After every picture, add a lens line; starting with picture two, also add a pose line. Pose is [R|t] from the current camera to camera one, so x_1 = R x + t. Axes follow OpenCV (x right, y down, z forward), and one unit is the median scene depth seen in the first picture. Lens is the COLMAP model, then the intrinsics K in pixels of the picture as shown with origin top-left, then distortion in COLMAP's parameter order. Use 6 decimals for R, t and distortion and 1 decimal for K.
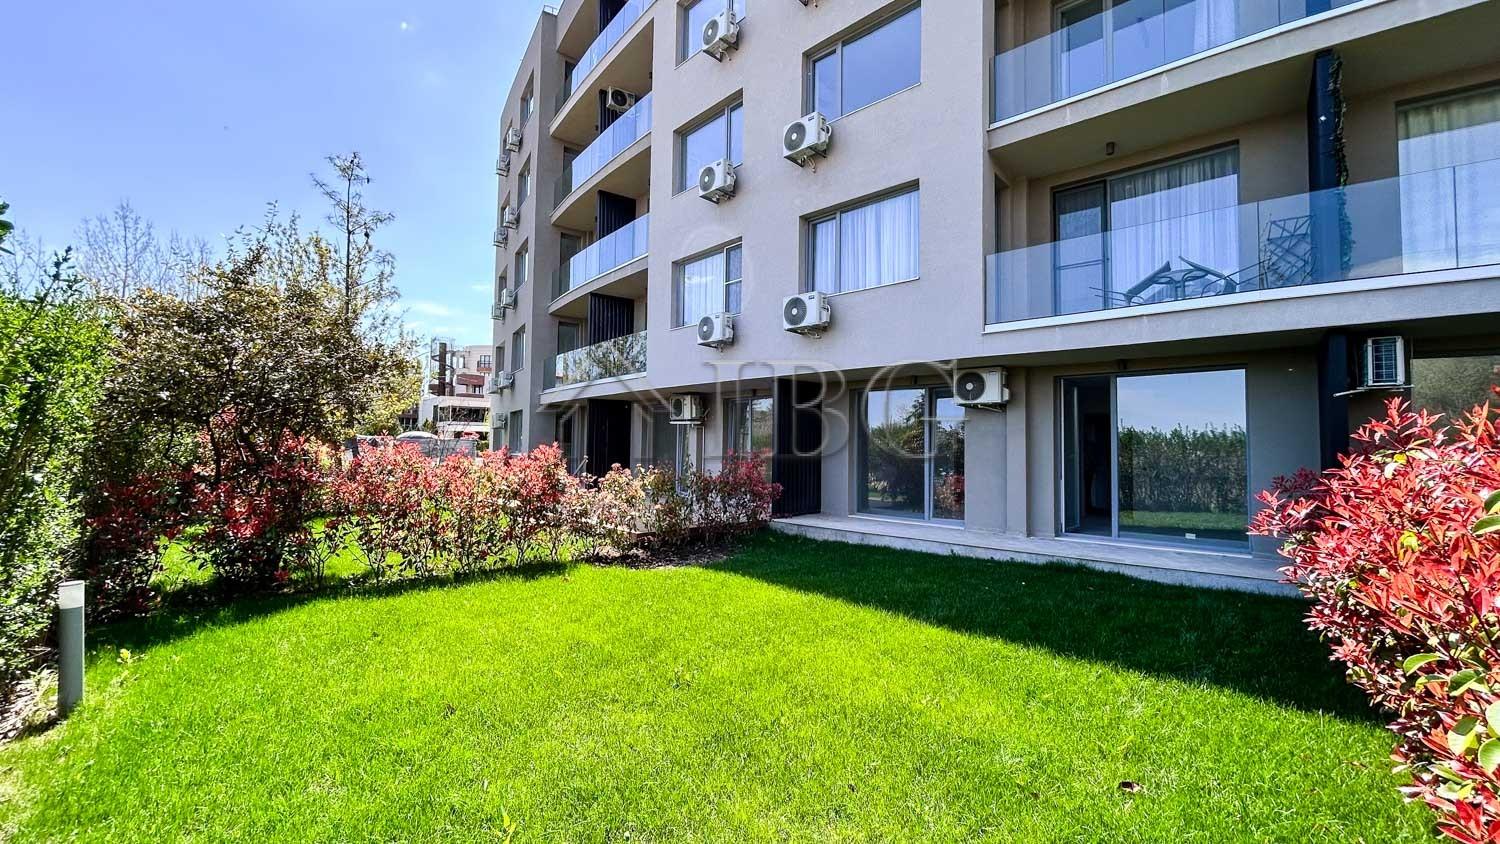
lens RADIAL K [[609.6, 0, 750.0], [0, 609.6, 422.0], [0, 0, 1]] dist [-0.000176, 0.000040]
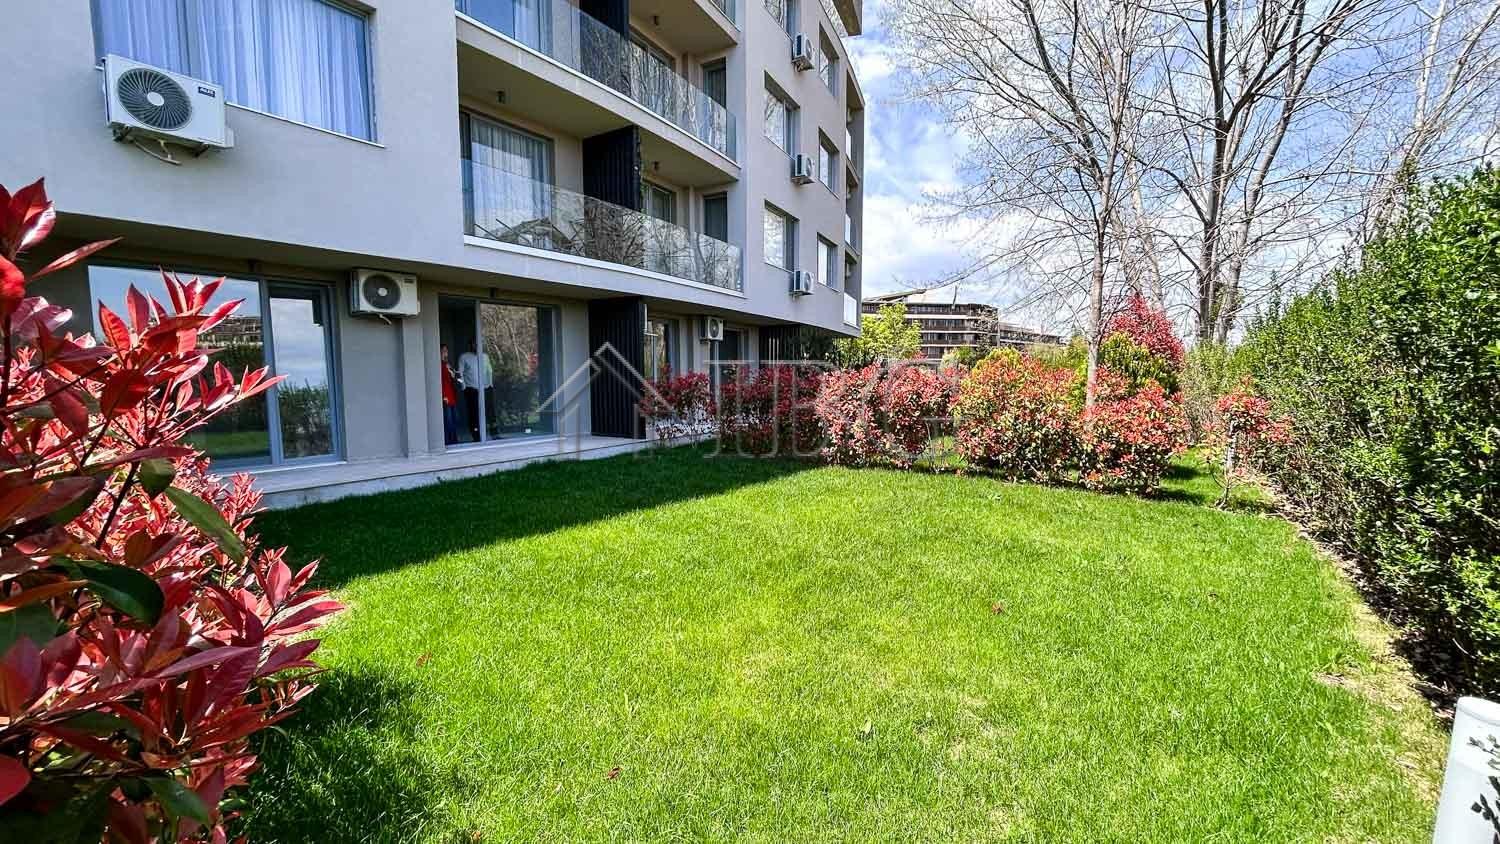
lens RADIAL K [[609.6, 0, 750.0], [0, 609.6, 422.0], [0, 0, 1]] dist [-0.000176, 0.000040]
pose [[-0.134110, -0.094837, 0.986418, -0.585616], [-0.034579, 0.995252, 0.090985, 0.028073], [-0.990363, -0.021907, -0.136753, 0.633584]]
